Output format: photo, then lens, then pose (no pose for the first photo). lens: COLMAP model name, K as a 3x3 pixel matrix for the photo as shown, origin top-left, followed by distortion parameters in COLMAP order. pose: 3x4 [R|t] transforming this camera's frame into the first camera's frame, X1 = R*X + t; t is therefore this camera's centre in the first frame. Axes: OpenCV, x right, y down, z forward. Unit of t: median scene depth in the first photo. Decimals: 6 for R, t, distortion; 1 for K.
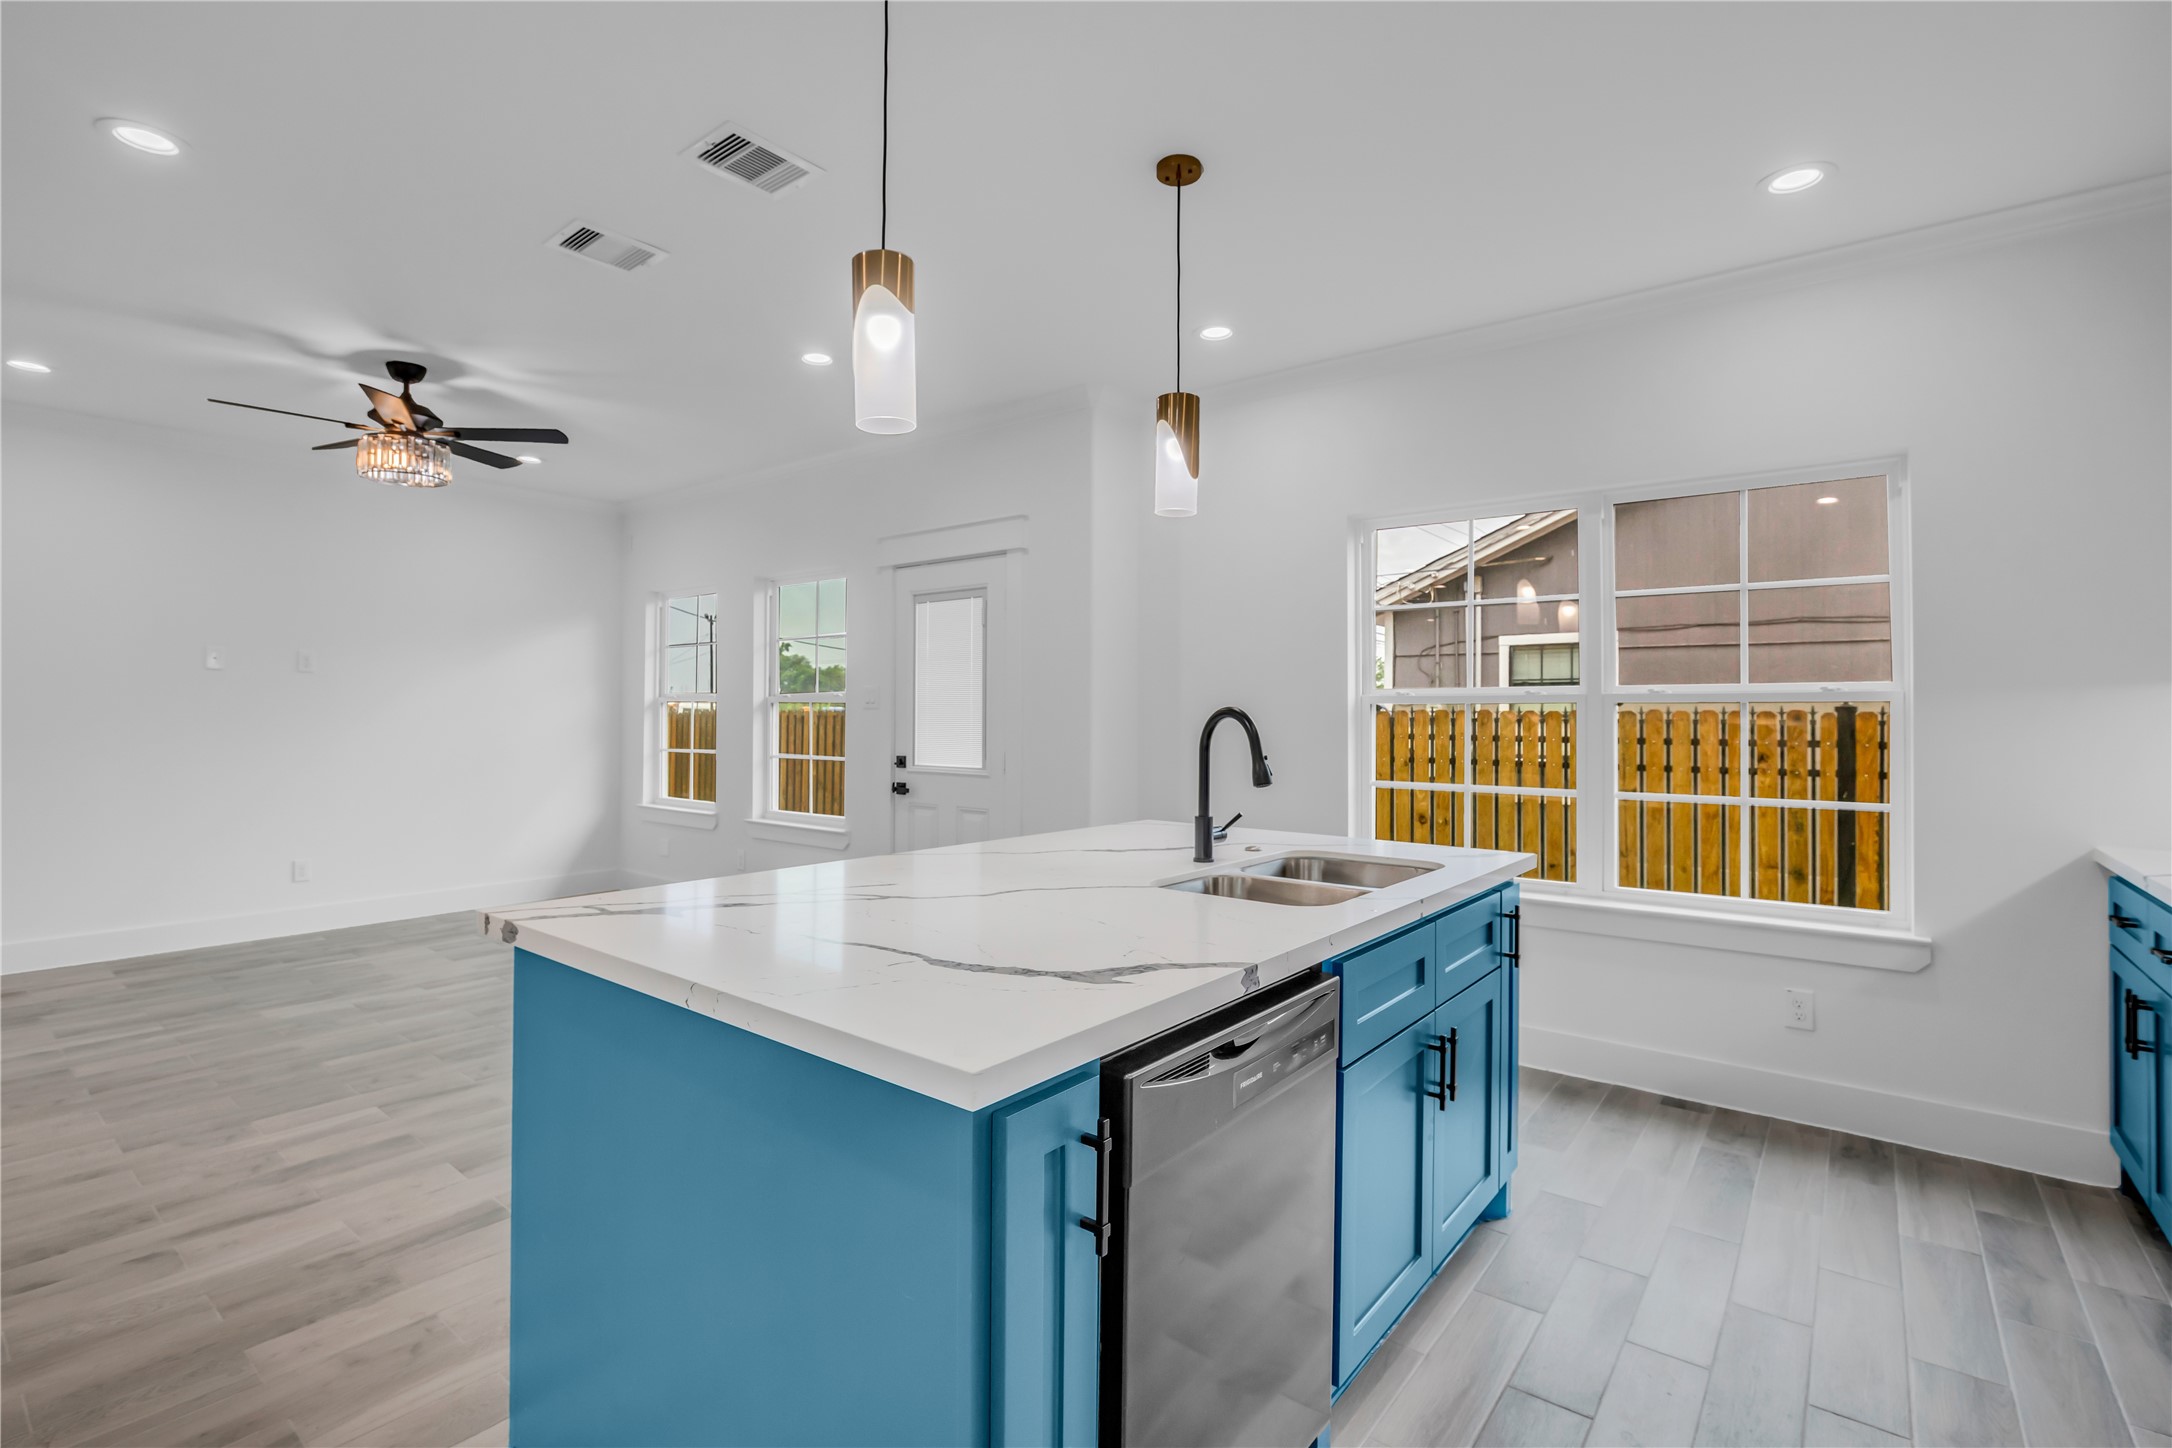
lens RADIAL K [[988.3, 0, 1070.6], [0, 988.3, 709.1], [0, 0, 1]] dist [-0.024754, 0.005314]
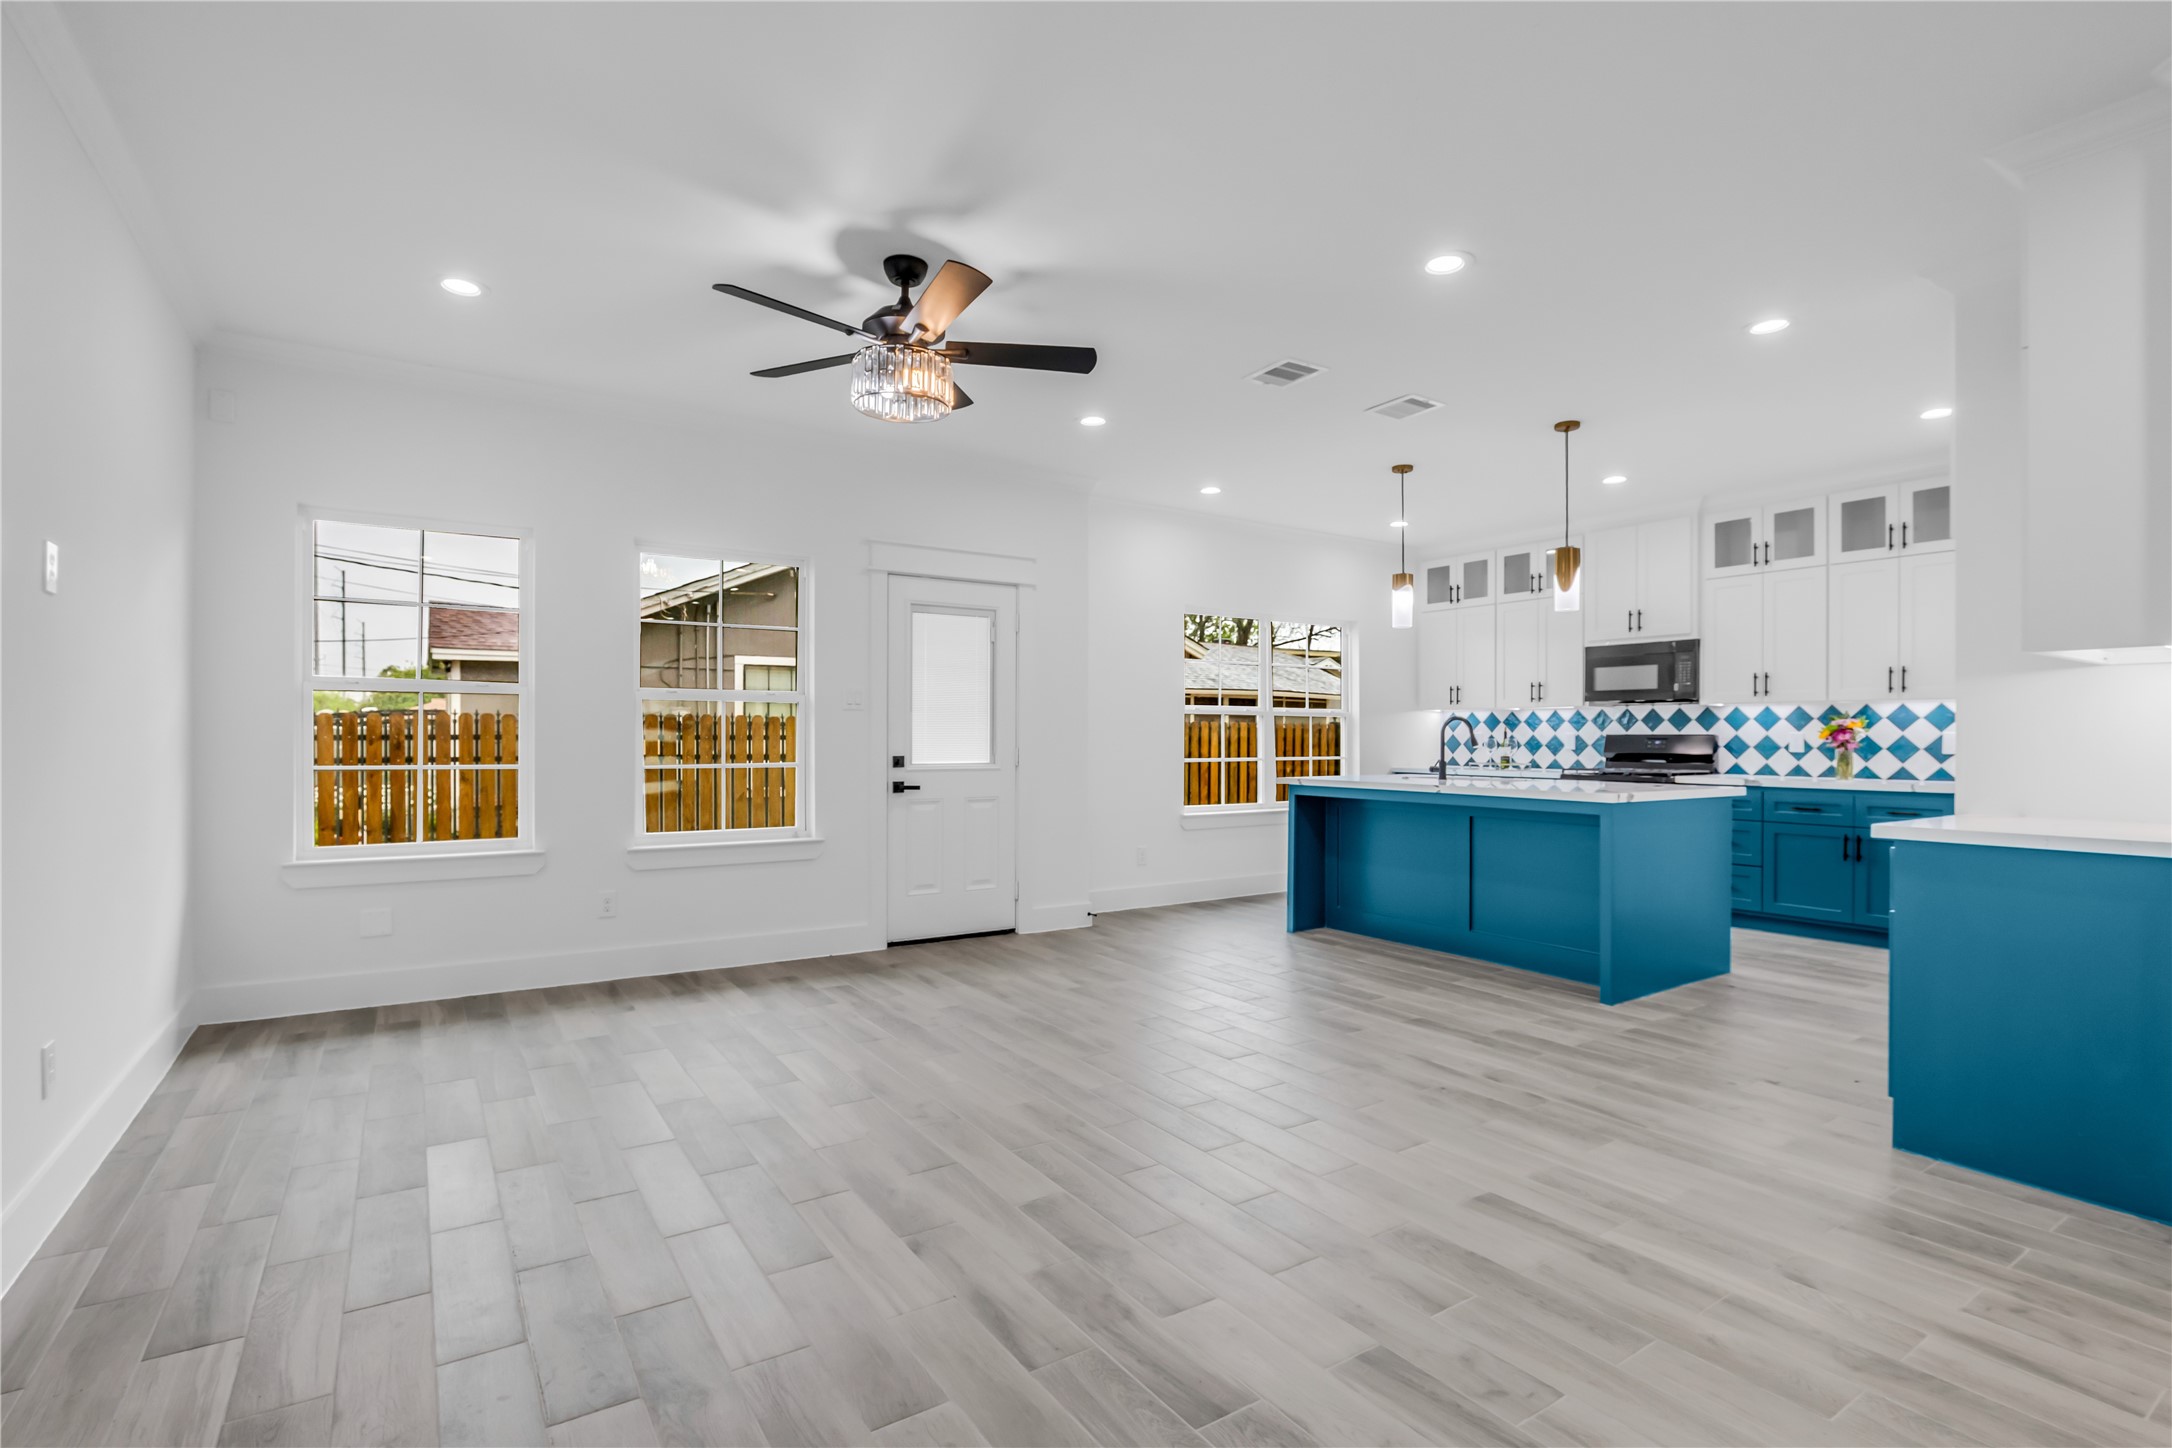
lens RADIAL K [[1015.5, 0, 1075.5], [0, 1015.5, 739.4], [0, 0, 1]] dist [-0.025232, 0.006127]
pose [[0.309527, -0.007538, 0.950861, -1.813981], [-0.008188, 0.999910, 0.010592, 0.027386], [-0.950855, -0.011064, 0.309438, 0.786689]]
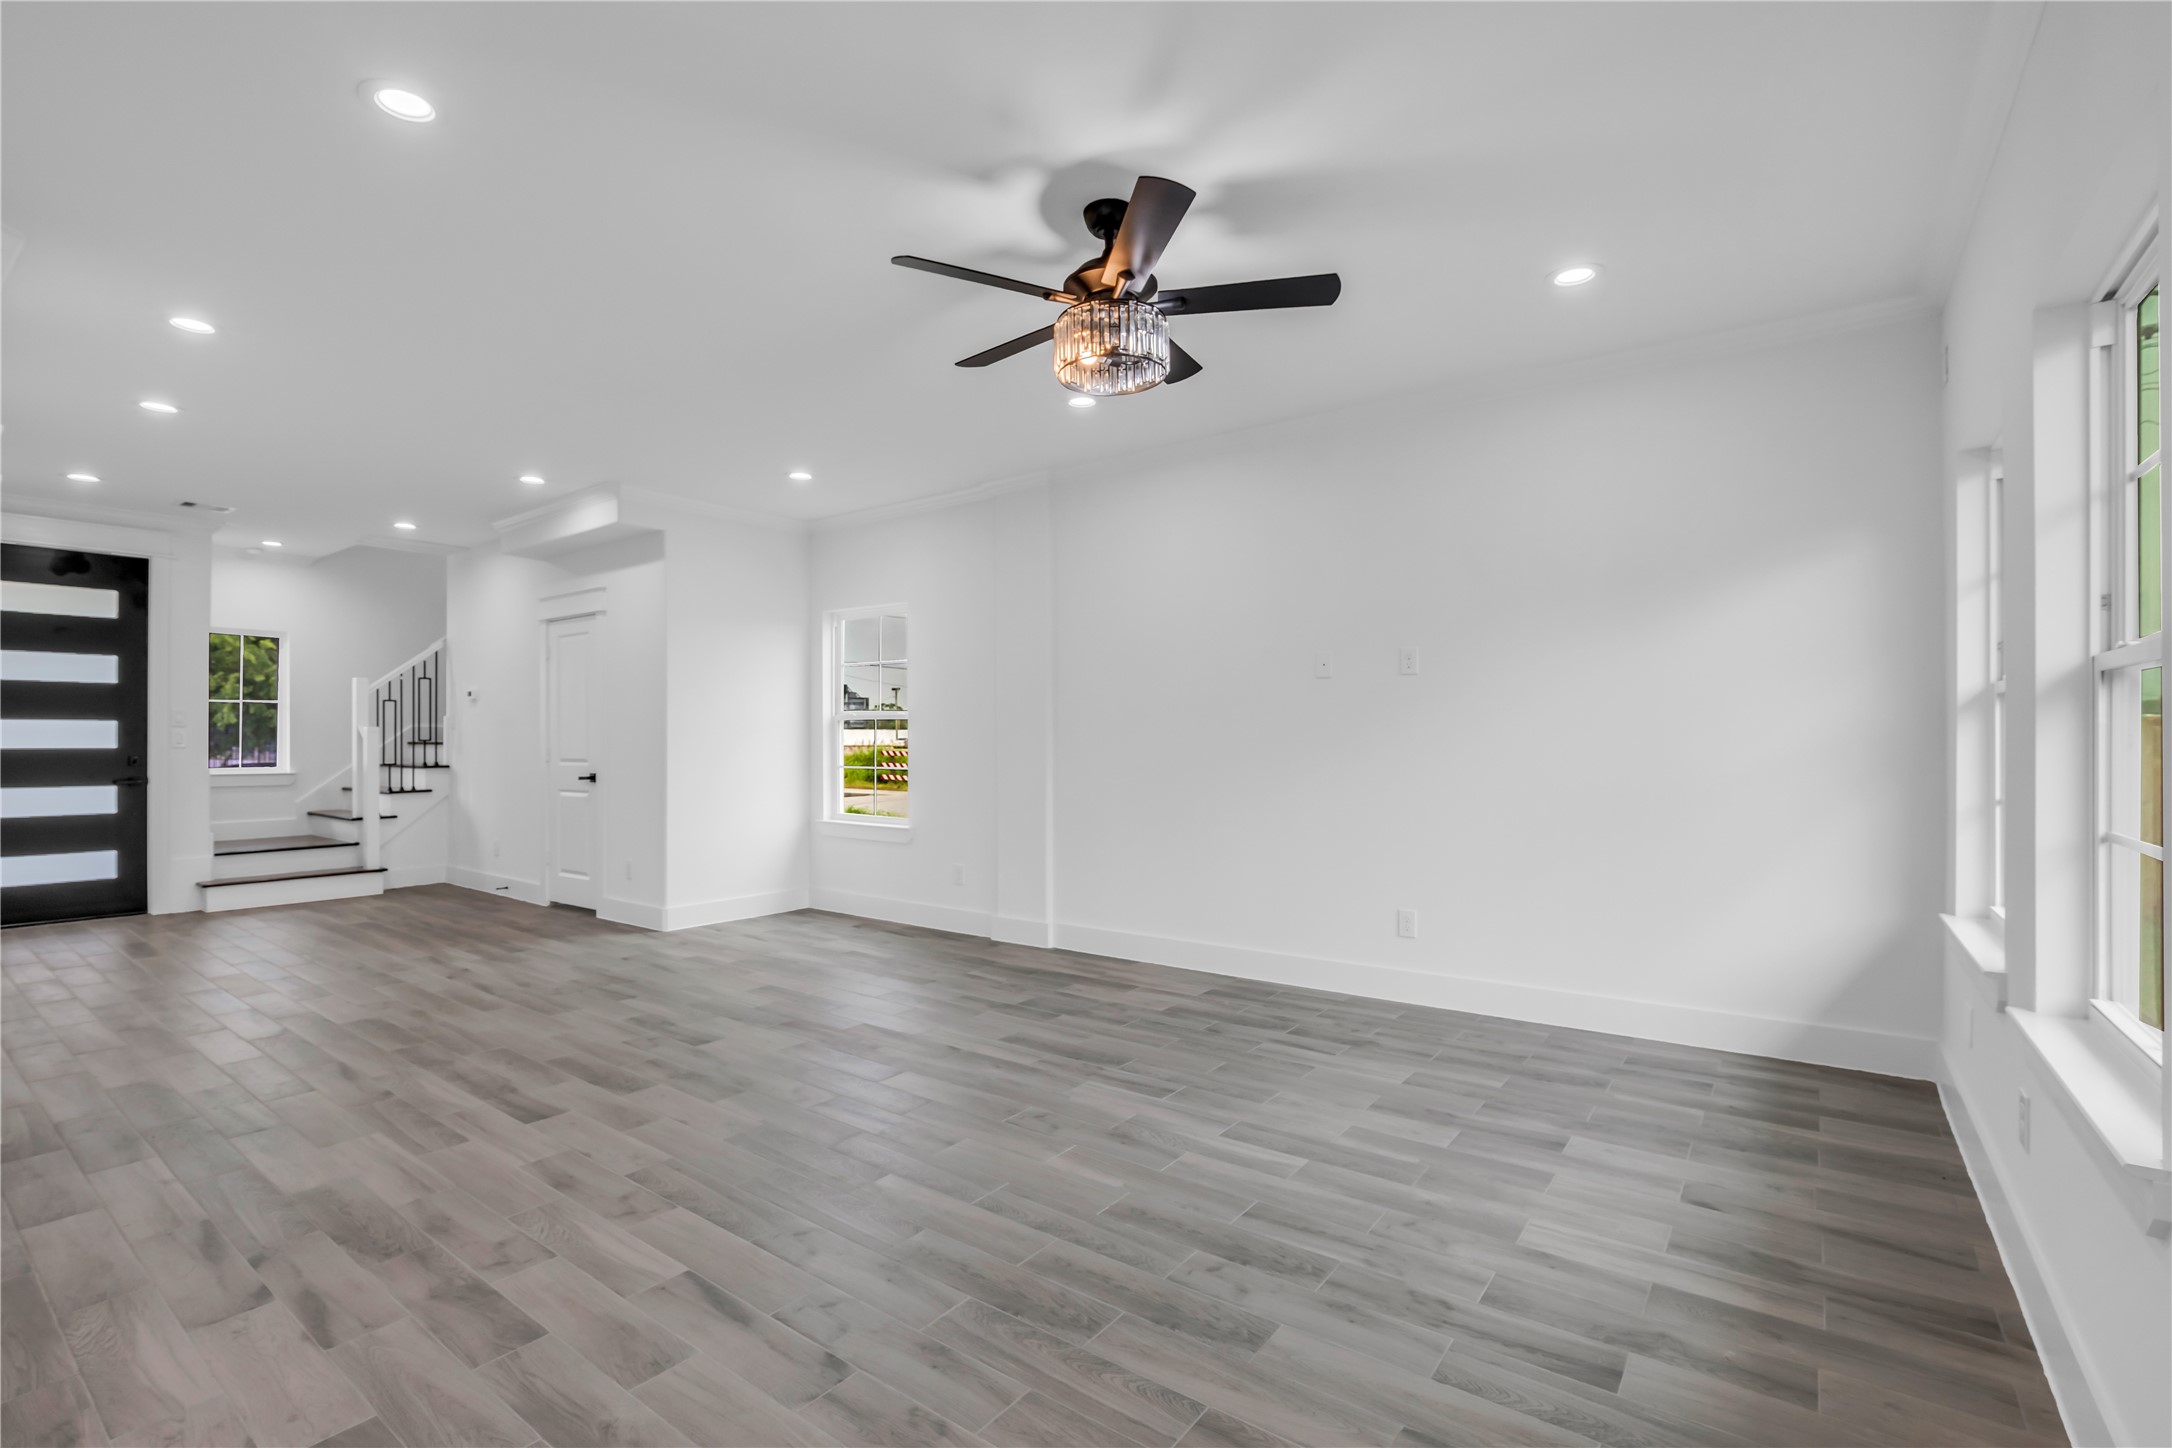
lens RADIAL K [[988.3, 0, 1081.9], [0, 988.3, 739.0], [0, 0, 1]] dist [-0.024754, 0.005314]
pose [[0.032417, -0.004569, -0.999464, 0.005904], [0.007187, 0.999965, -0.004338, 0.027723], [0.999449, -0.007043, 0.032449, 1.225125]]
